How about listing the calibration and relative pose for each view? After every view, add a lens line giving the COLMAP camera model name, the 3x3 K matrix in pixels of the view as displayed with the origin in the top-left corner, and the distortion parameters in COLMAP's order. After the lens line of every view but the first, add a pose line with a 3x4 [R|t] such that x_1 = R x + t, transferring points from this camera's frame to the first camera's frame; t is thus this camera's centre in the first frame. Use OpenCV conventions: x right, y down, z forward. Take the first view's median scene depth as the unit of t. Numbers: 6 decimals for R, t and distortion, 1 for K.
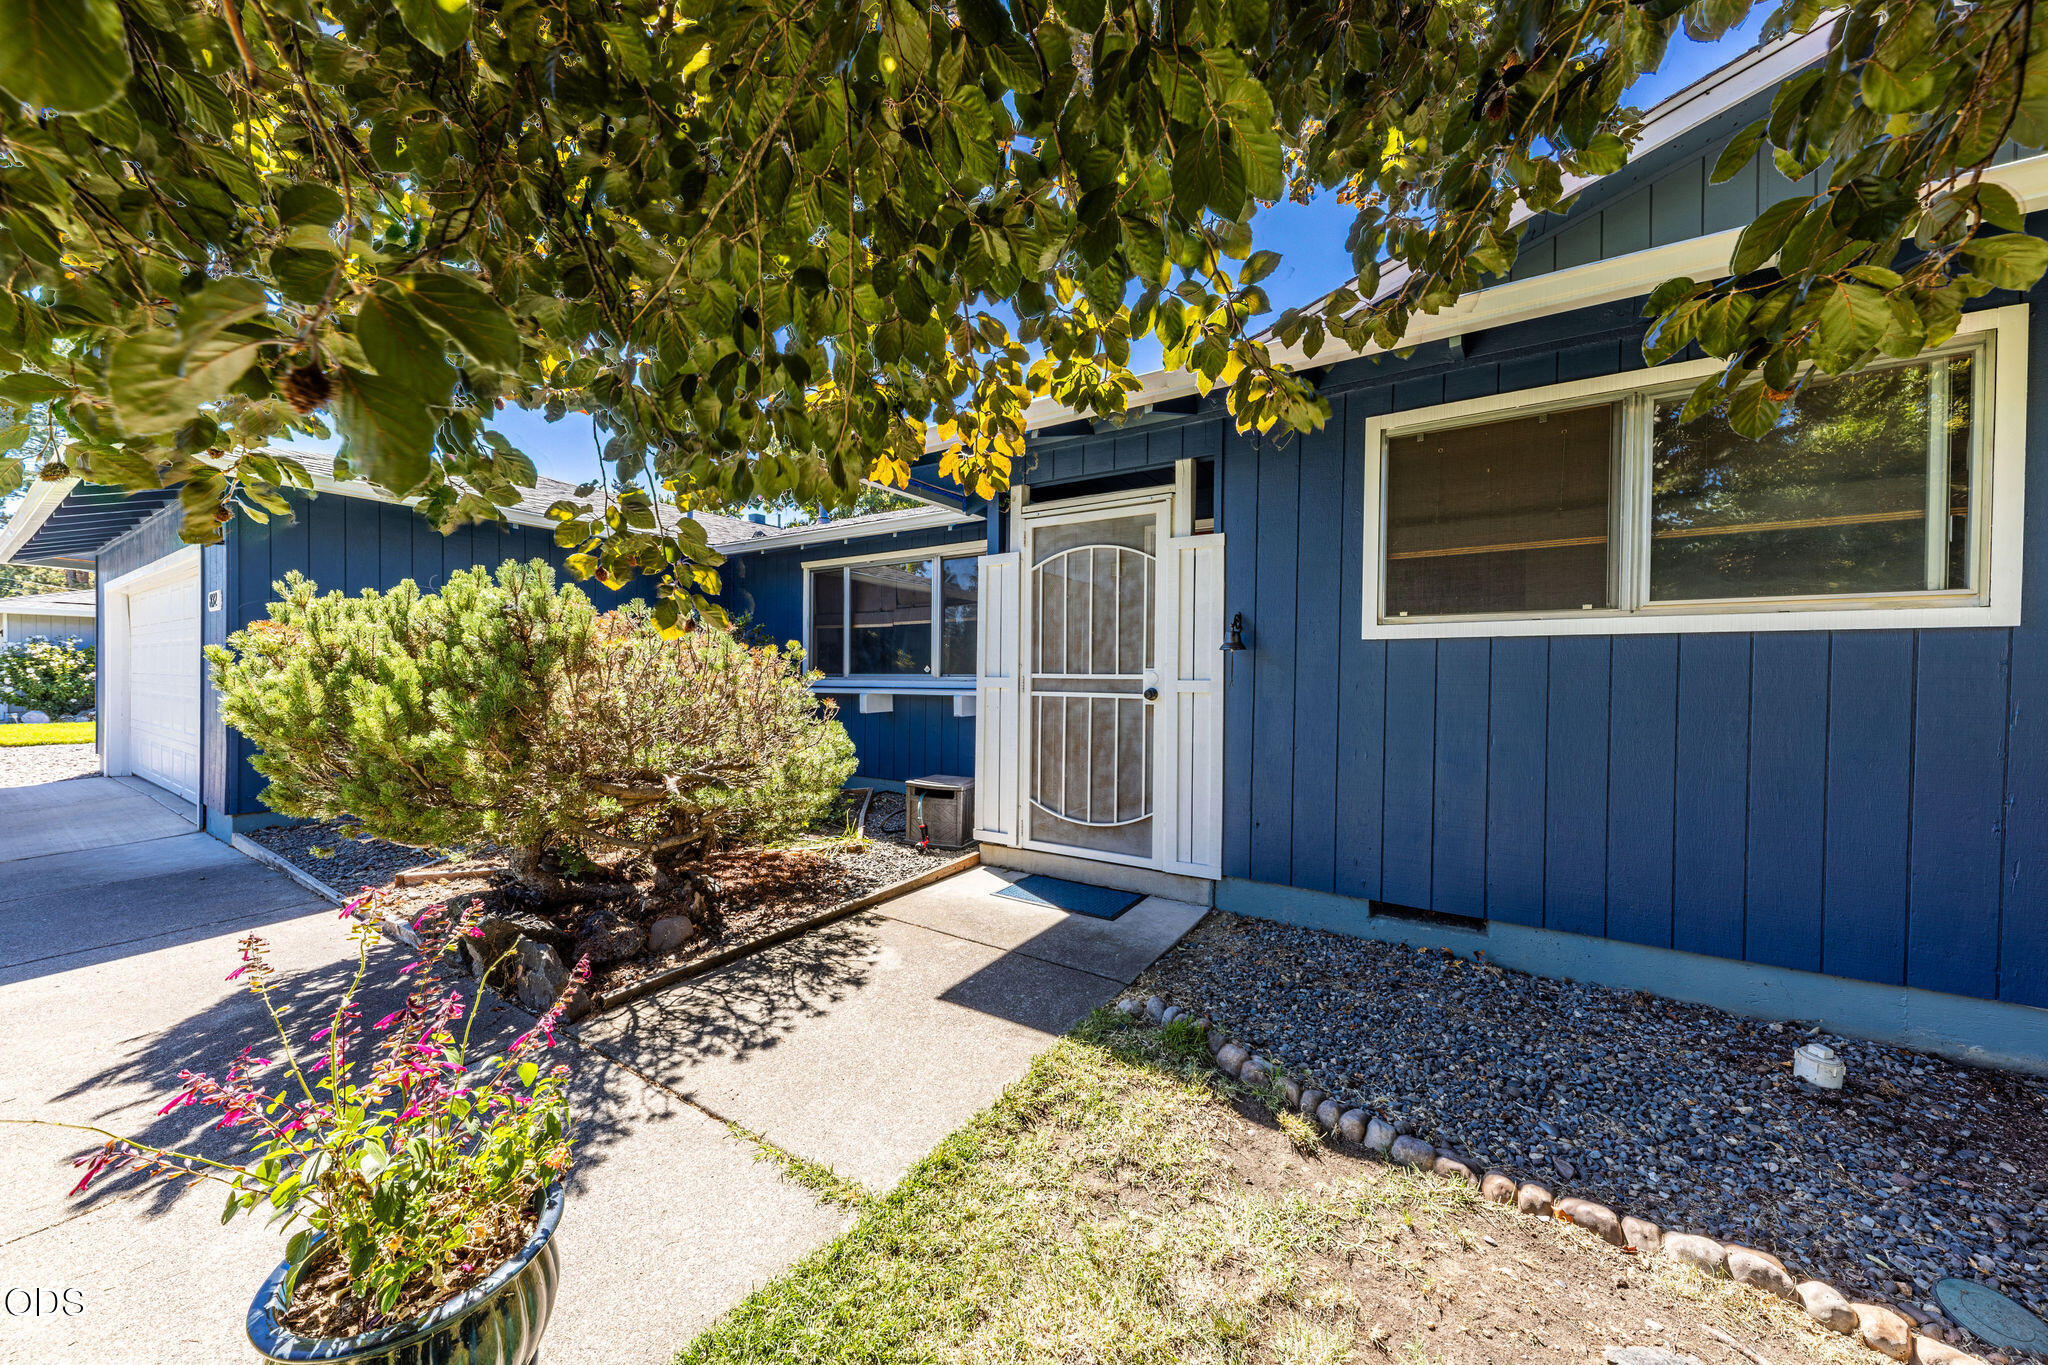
lens RADIAL K [[708.3, 0, 1024.3], [0, 708.3, 685.8], [0, 0, 1]] dist [0.000702, 0.000031]
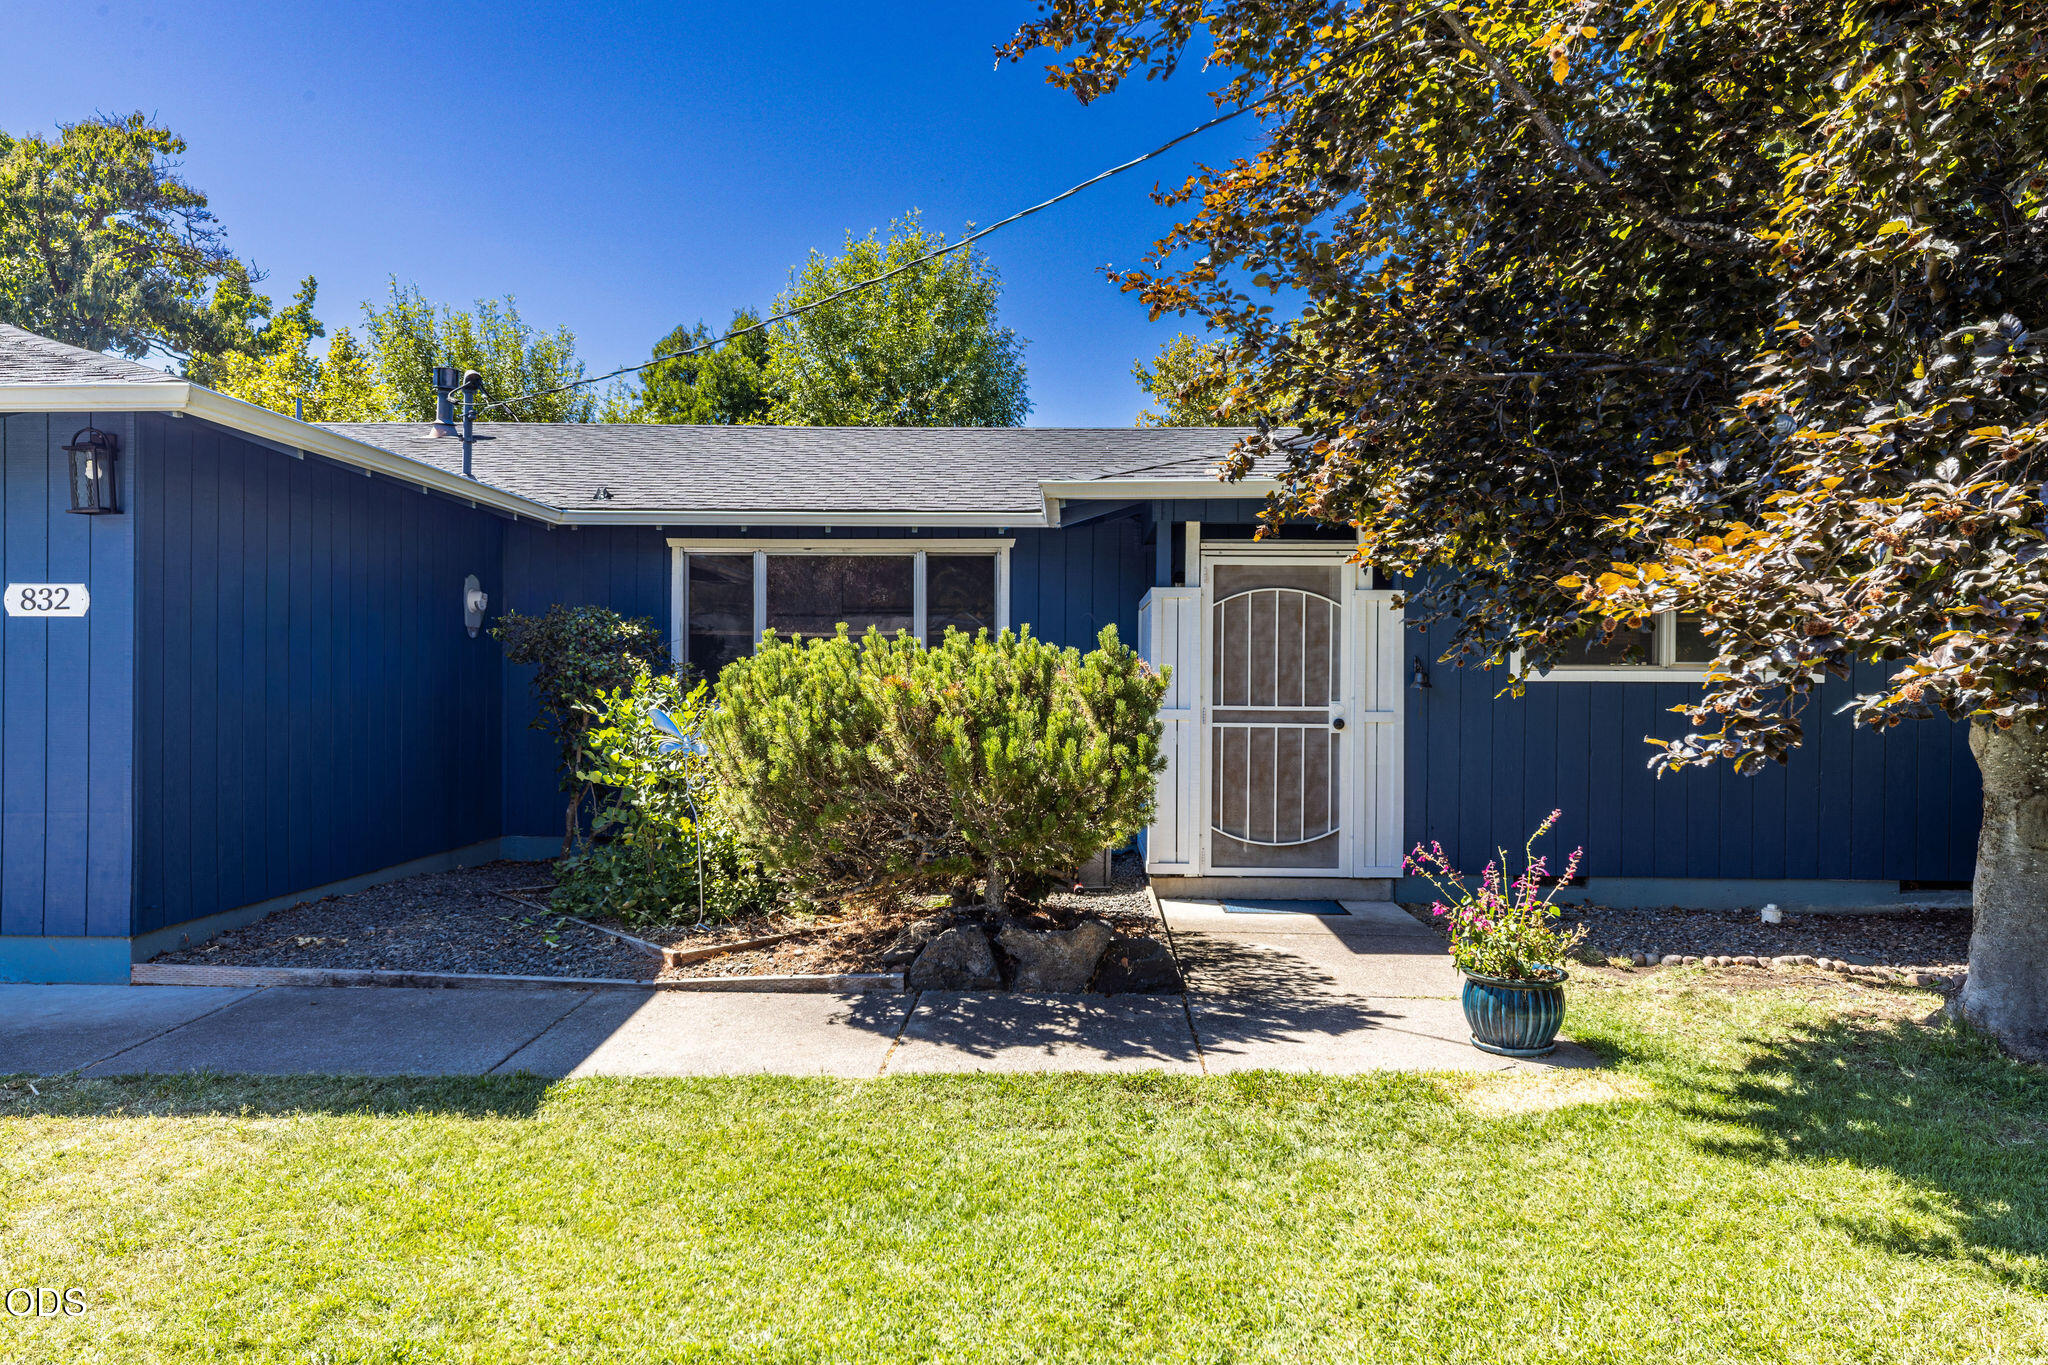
lens RADIAL K [[1352.2, 0, 1035.2], [0, 1352.2, 678.6], [0, 0, 1]] dist [0.016472, -0.021157]
pose [[0.859239, -0.002019, 0.511571, -1.566525], [0.007065, 0.999944, -0.007920, -0.054934], [-0.511526, 0.010419, 0.859204, -0.720844]]
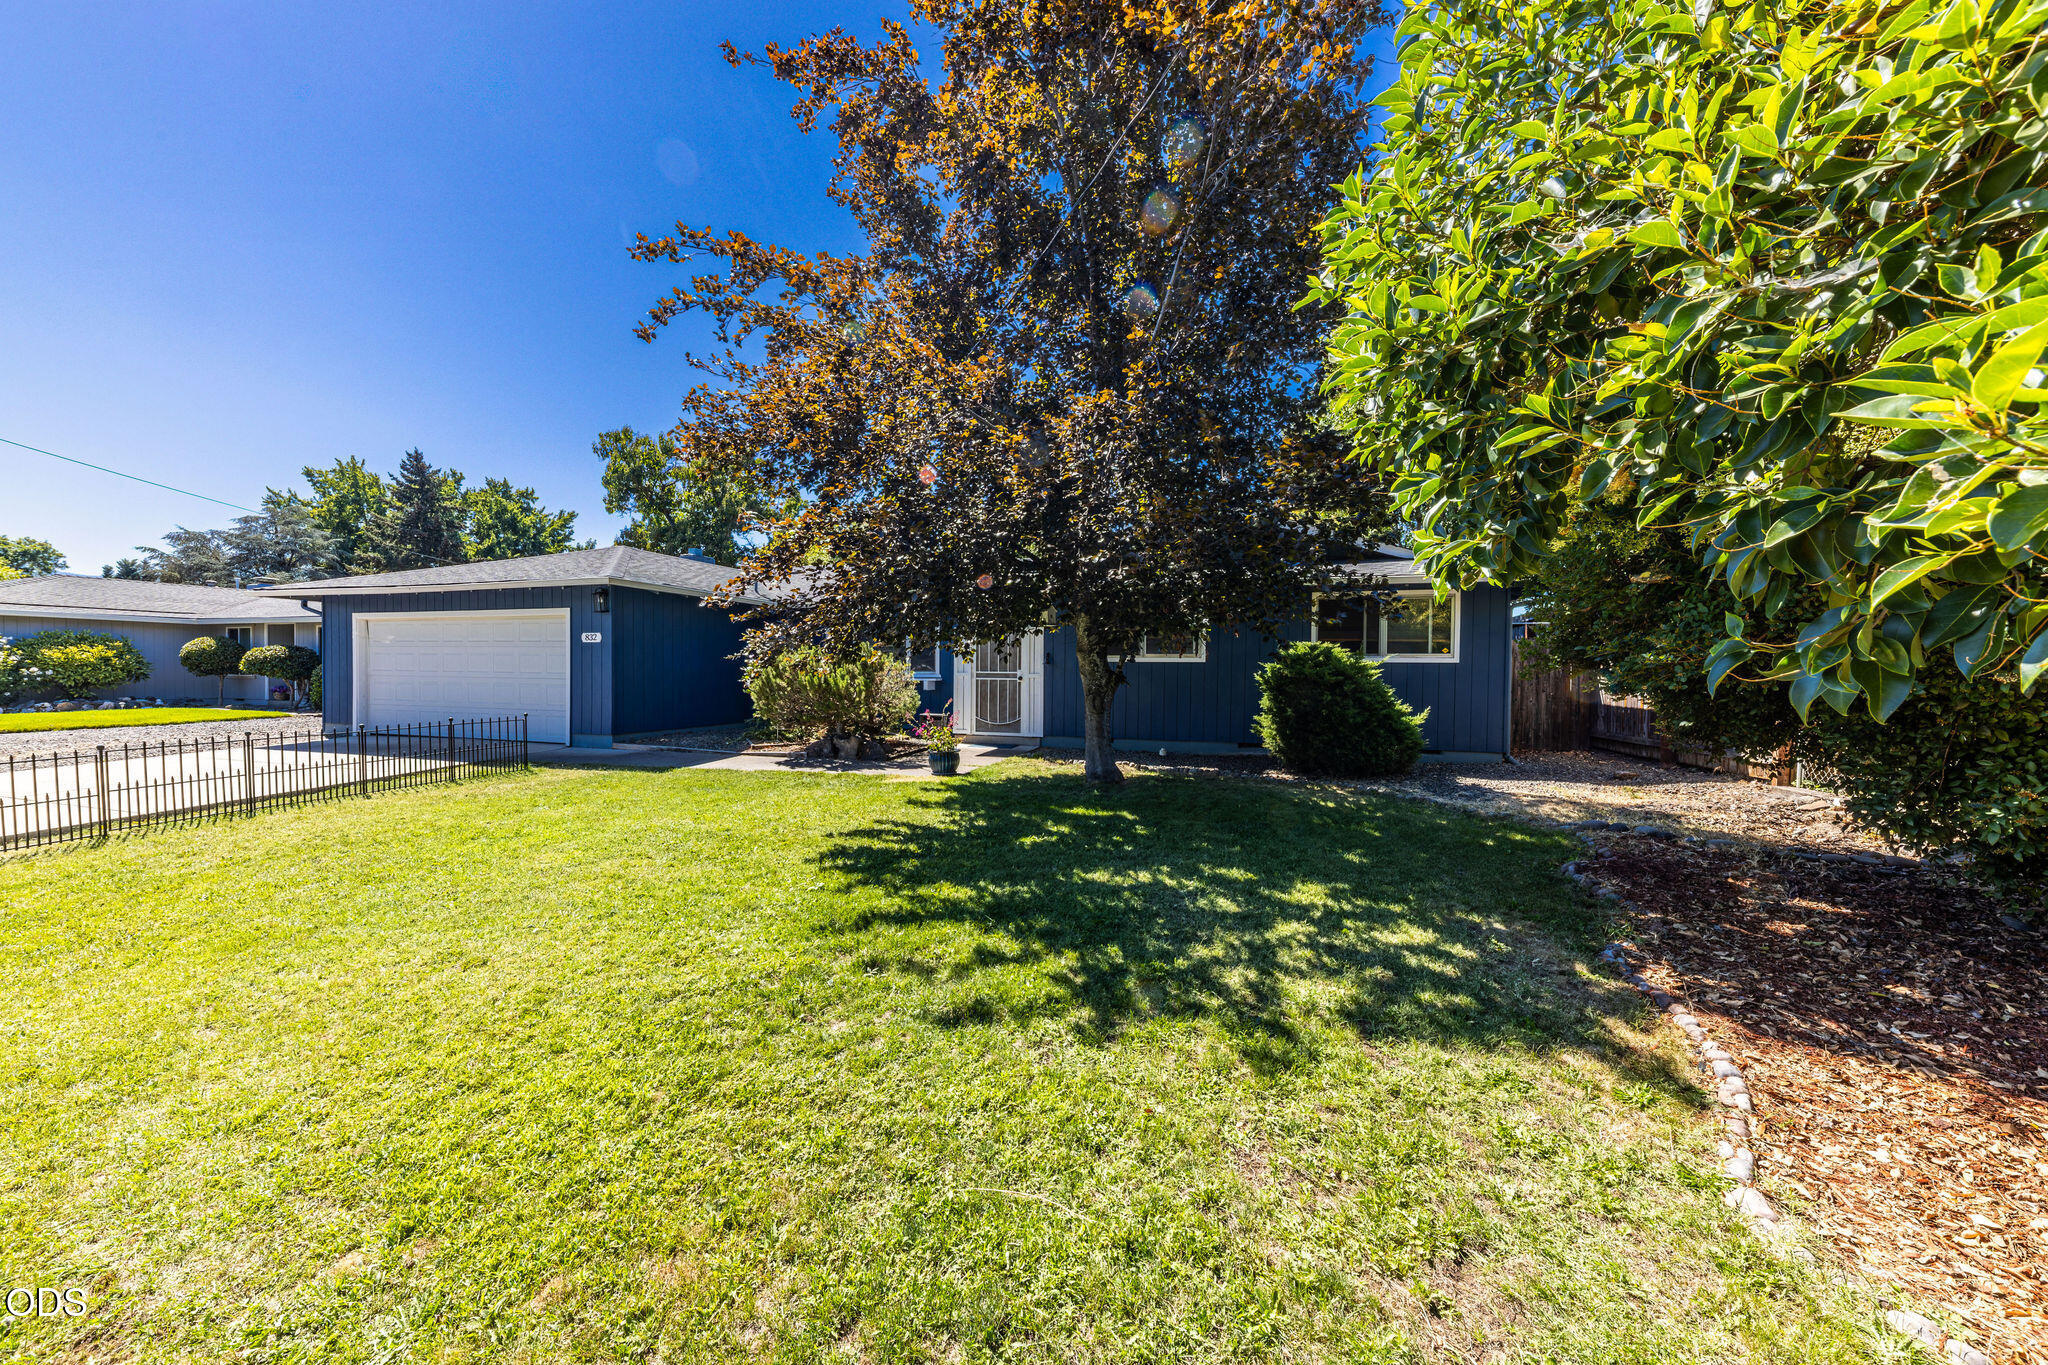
lens RADIAL K [[718.6, 0, 1018.0], [0, 718.6, 672.4], [0, 0, 1]] dist [0.005323, 0.000016]
pose [[0.965960, -0.000988, 0.258690, -0.714398], [0.003376, 0.999956, -0.008786, 0.015621], [-0.258670, 0.009360, 0.965920, -2.240562]]
